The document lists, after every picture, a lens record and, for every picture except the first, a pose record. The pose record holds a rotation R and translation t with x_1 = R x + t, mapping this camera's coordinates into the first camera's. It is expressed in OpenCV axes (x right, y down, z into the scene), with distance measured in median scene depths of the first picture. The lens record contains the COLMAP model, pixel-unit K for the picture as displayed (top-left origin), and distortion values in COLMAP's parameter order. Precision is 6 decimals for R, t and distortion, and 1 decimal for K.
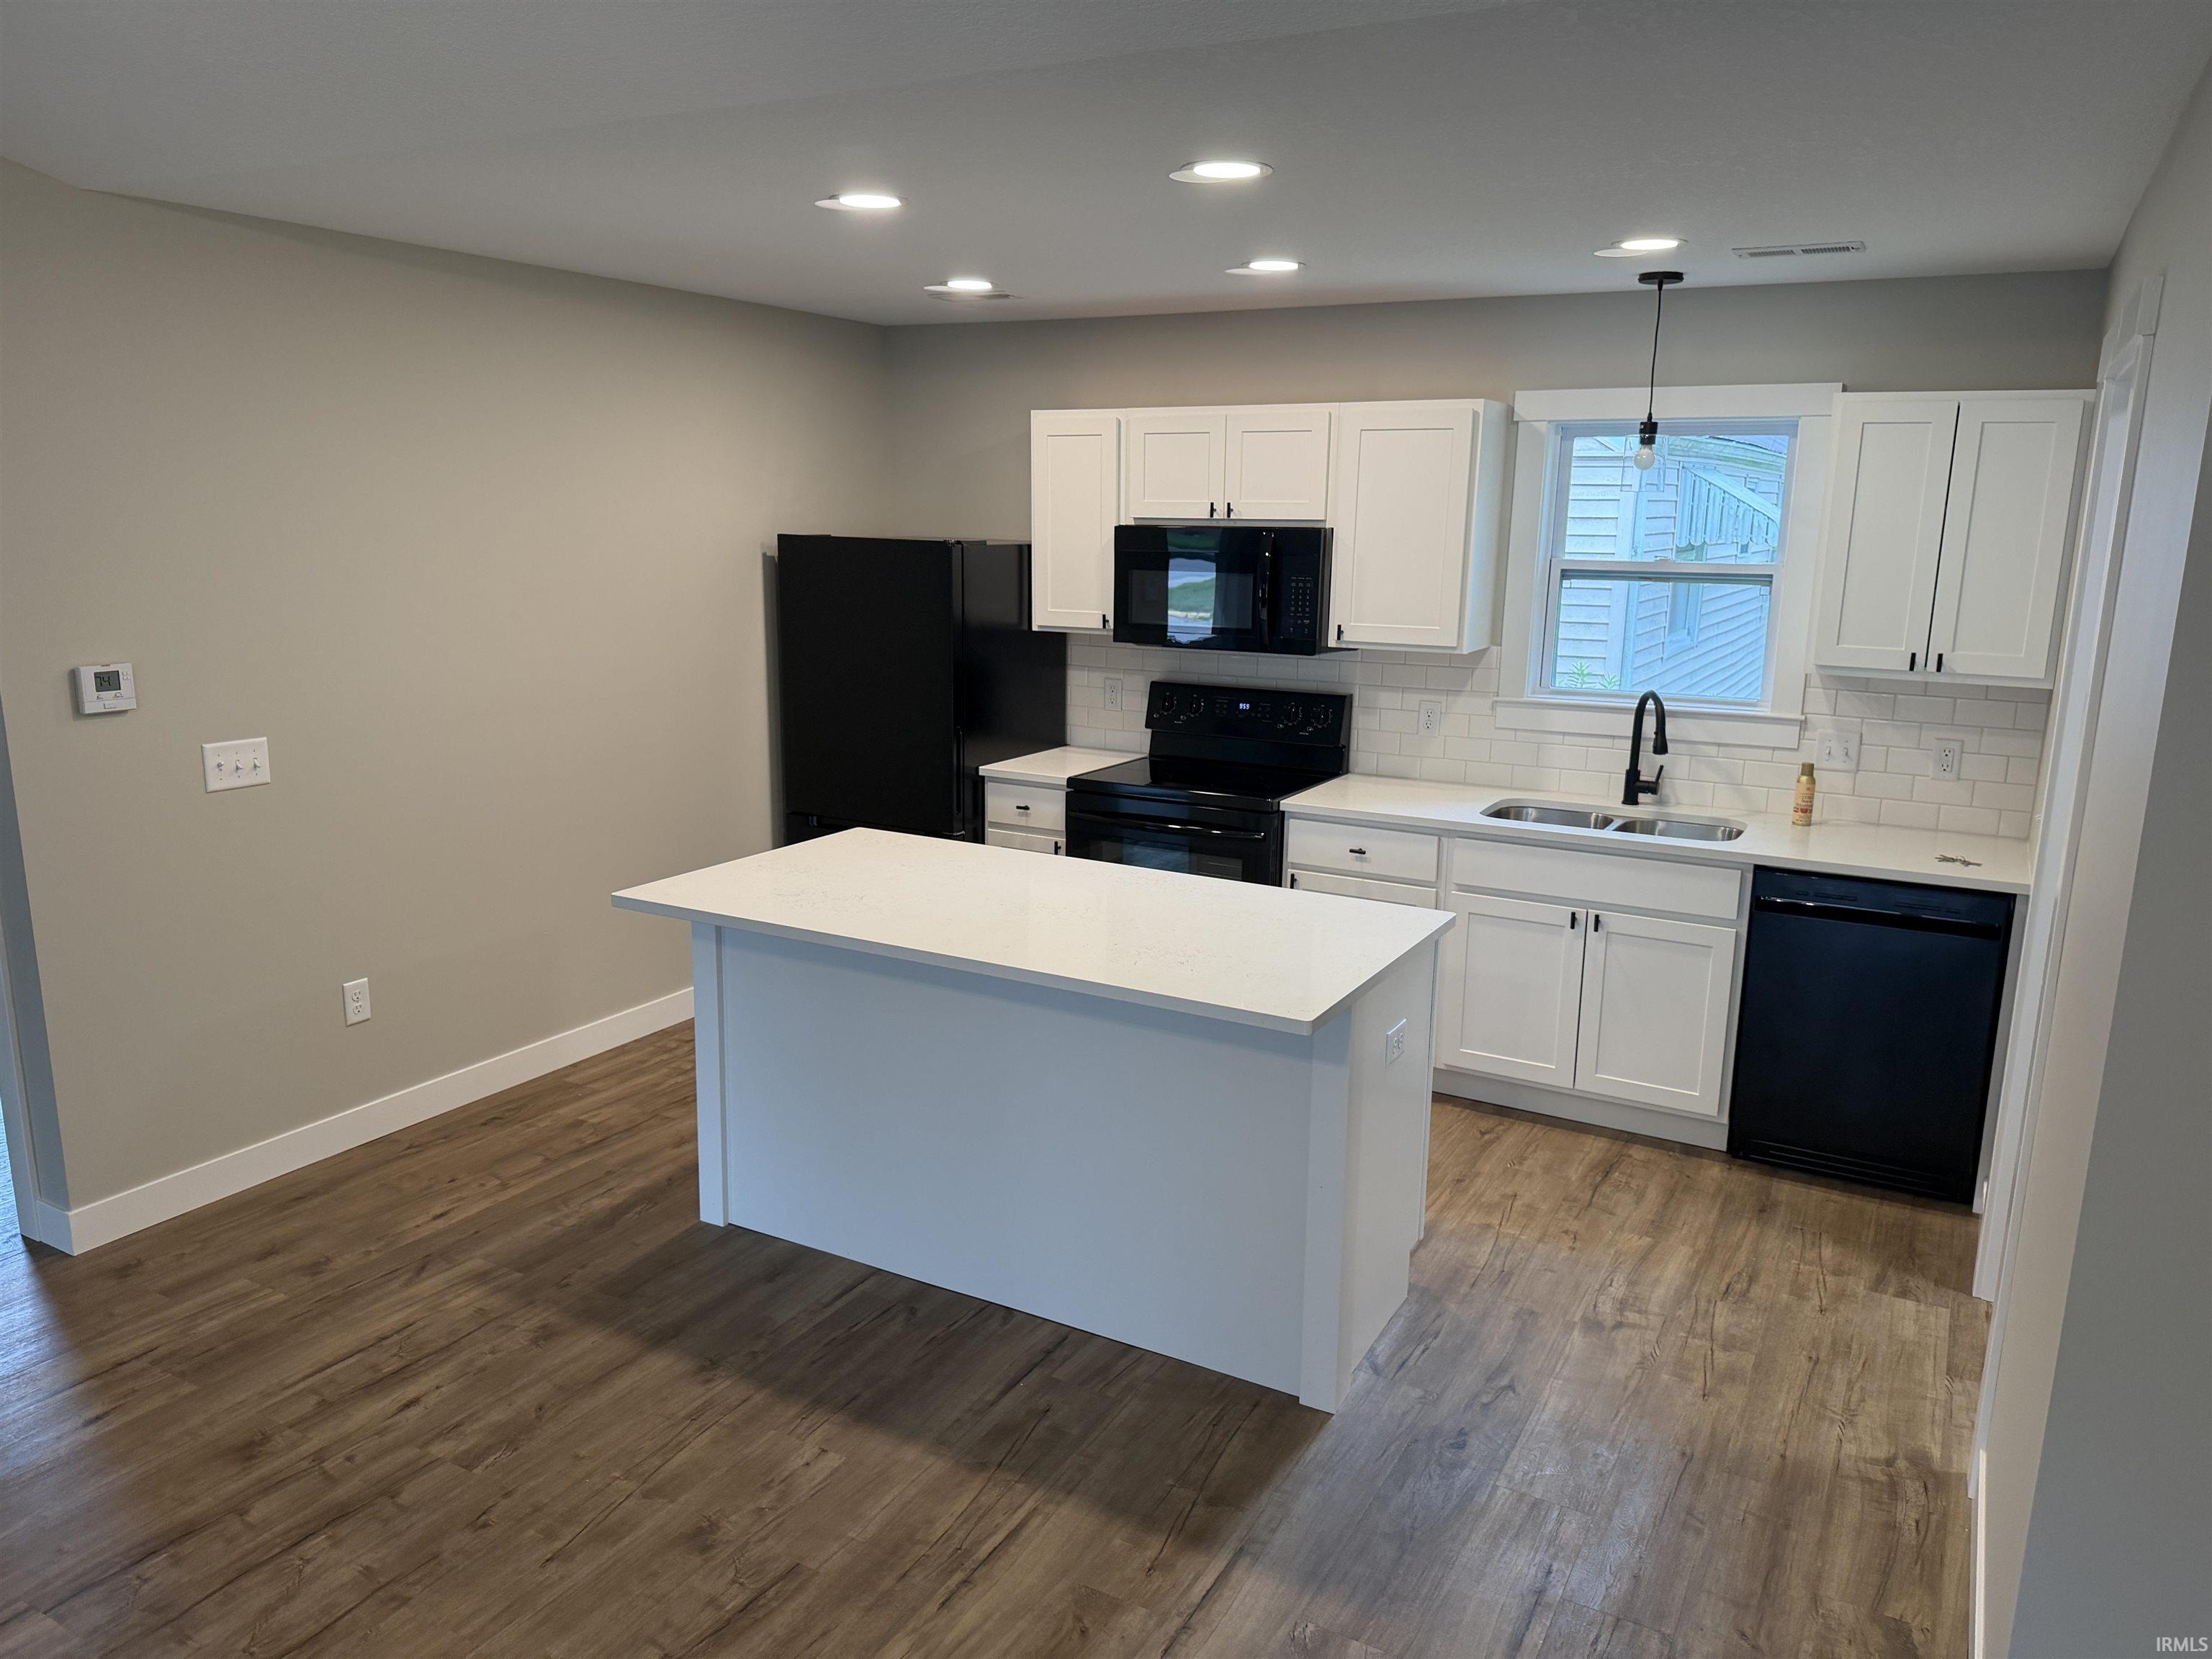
lens RADIAL K [[1562.0, 0, 1109.9], [0, 1562.0, 819.8], [0, 0, 1]] dist [0.064500, -0.098655]
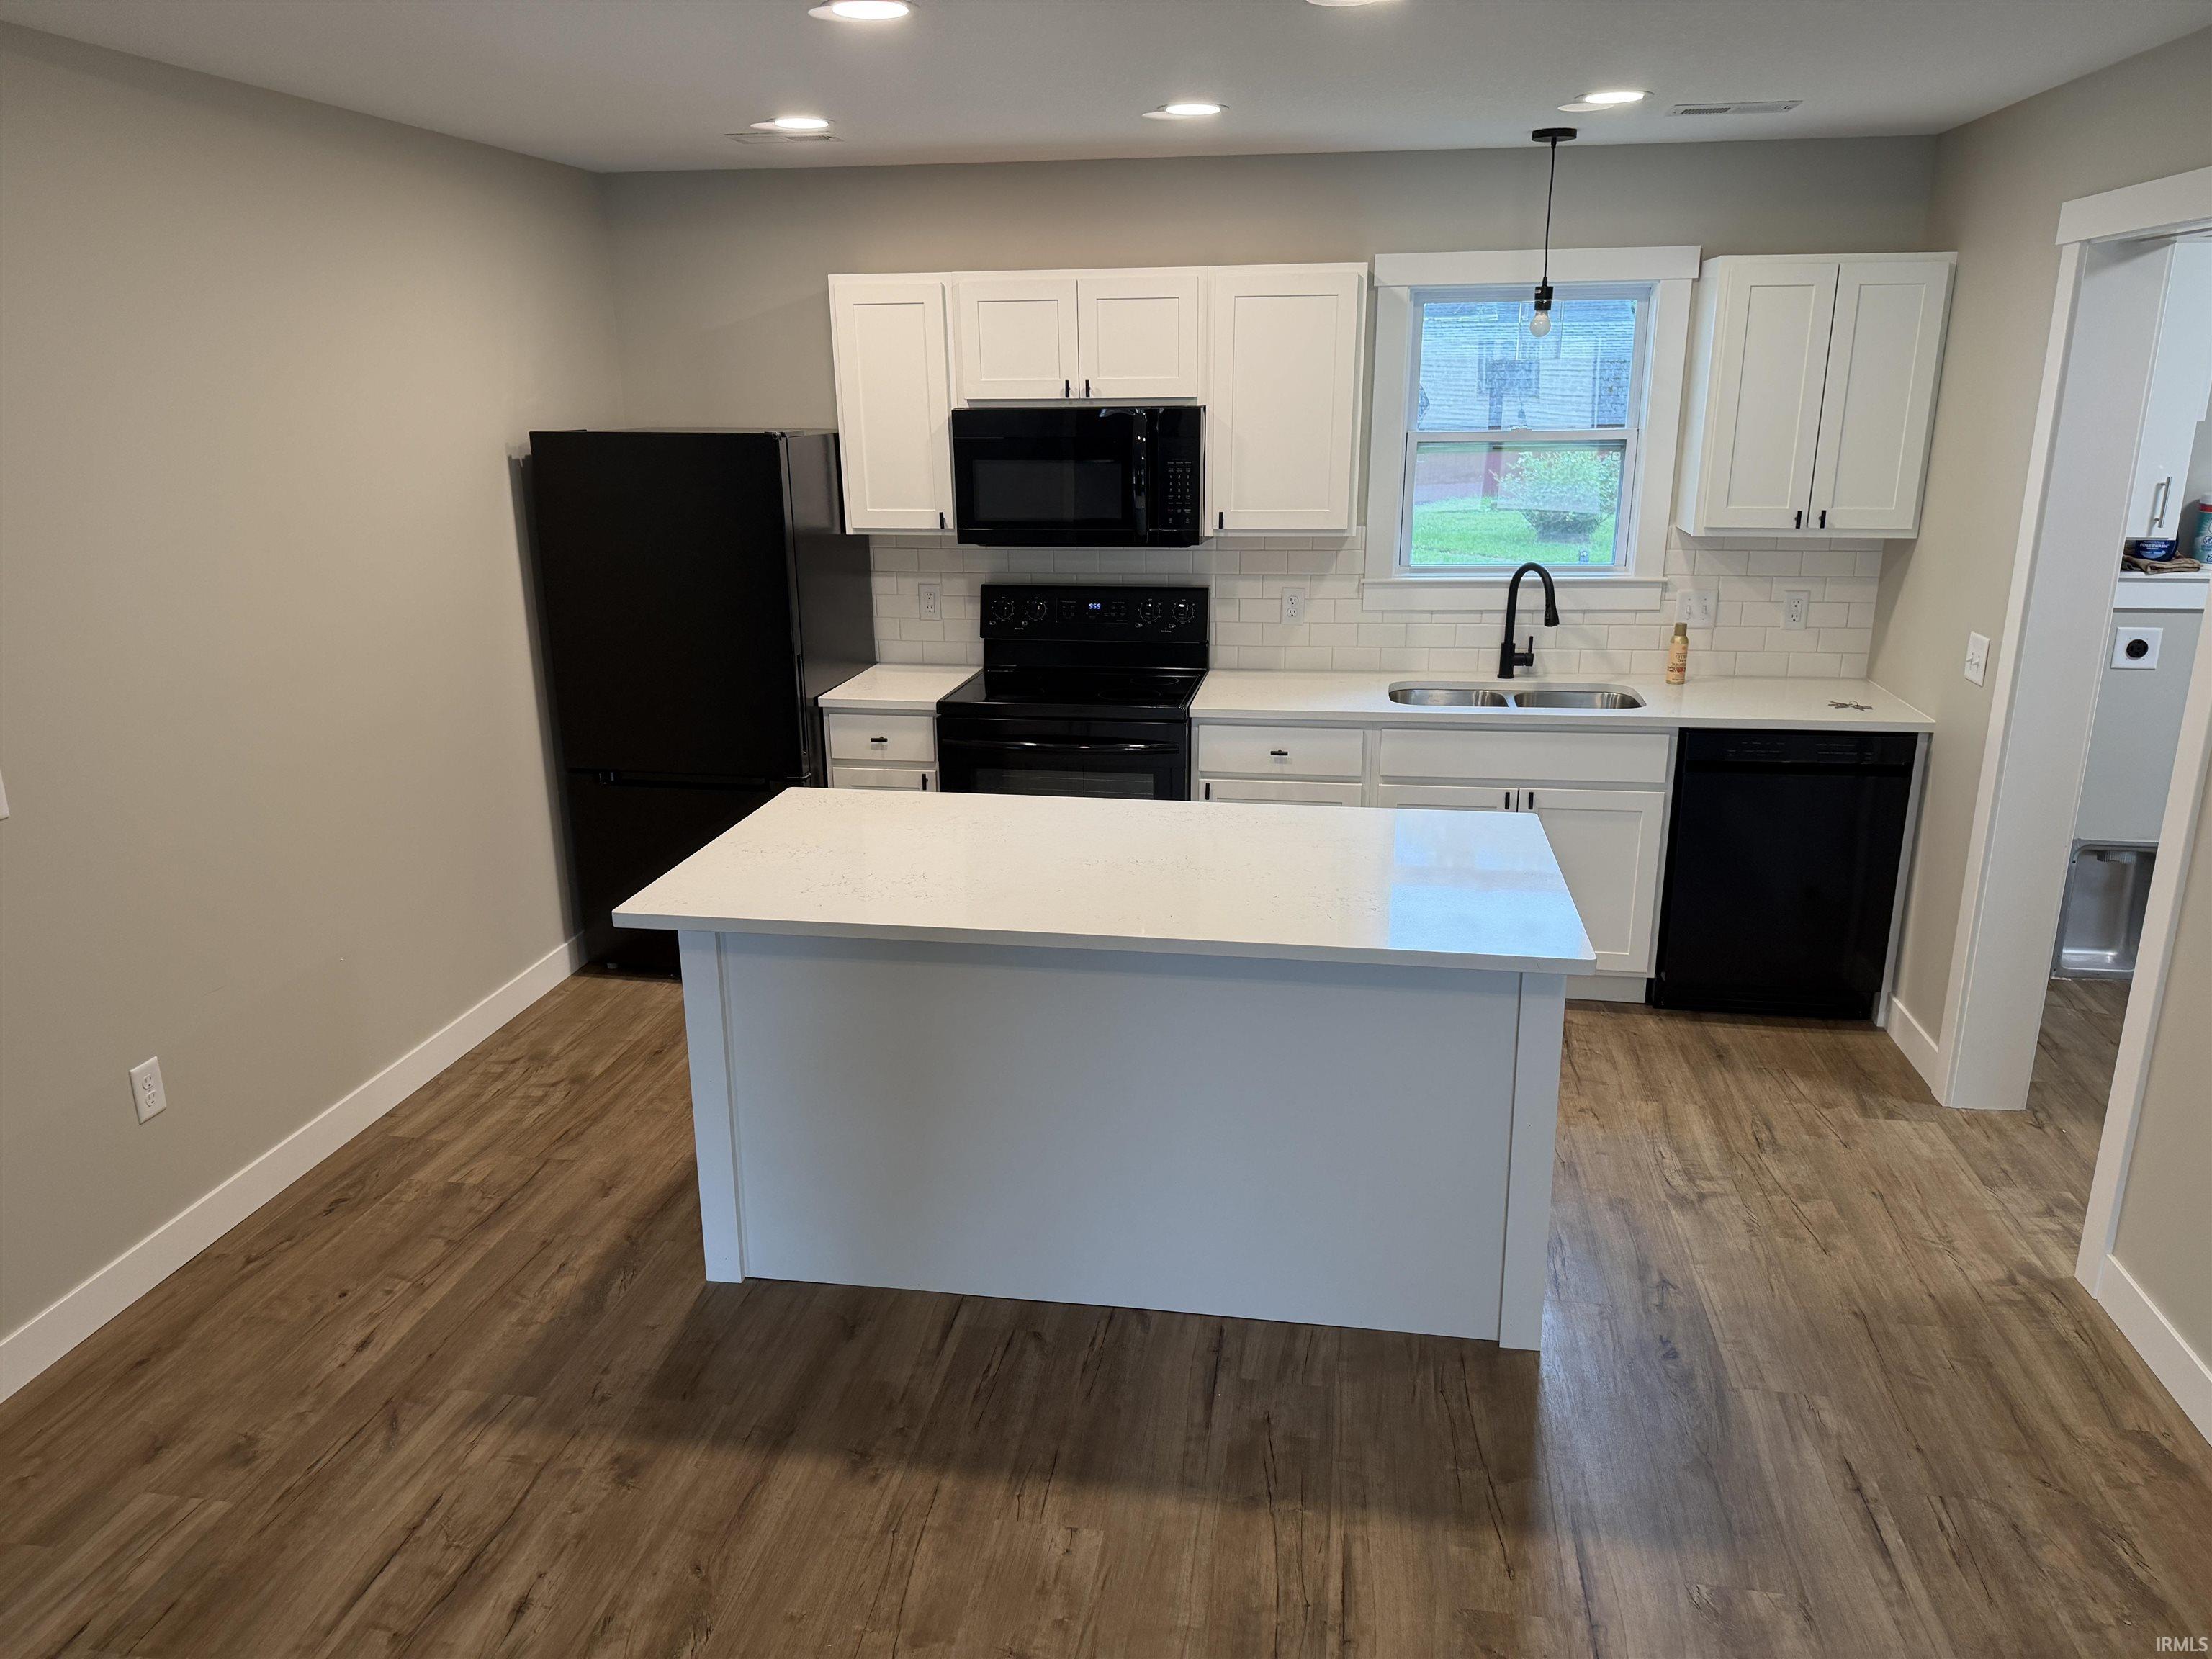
lens RADIAL K [[1560.9, 0, 1106.0], [0, 1560.9, 829.5], [0, 0, 1]] dist [0.043744, -0.054352]
pose [[0.940023, -0.117425, 0.320263, -0.275471], [0.090745, 0.991134, 0.097050, -0.038698], [-0.328819, -0.062167, 0.942344, 0.153236]]
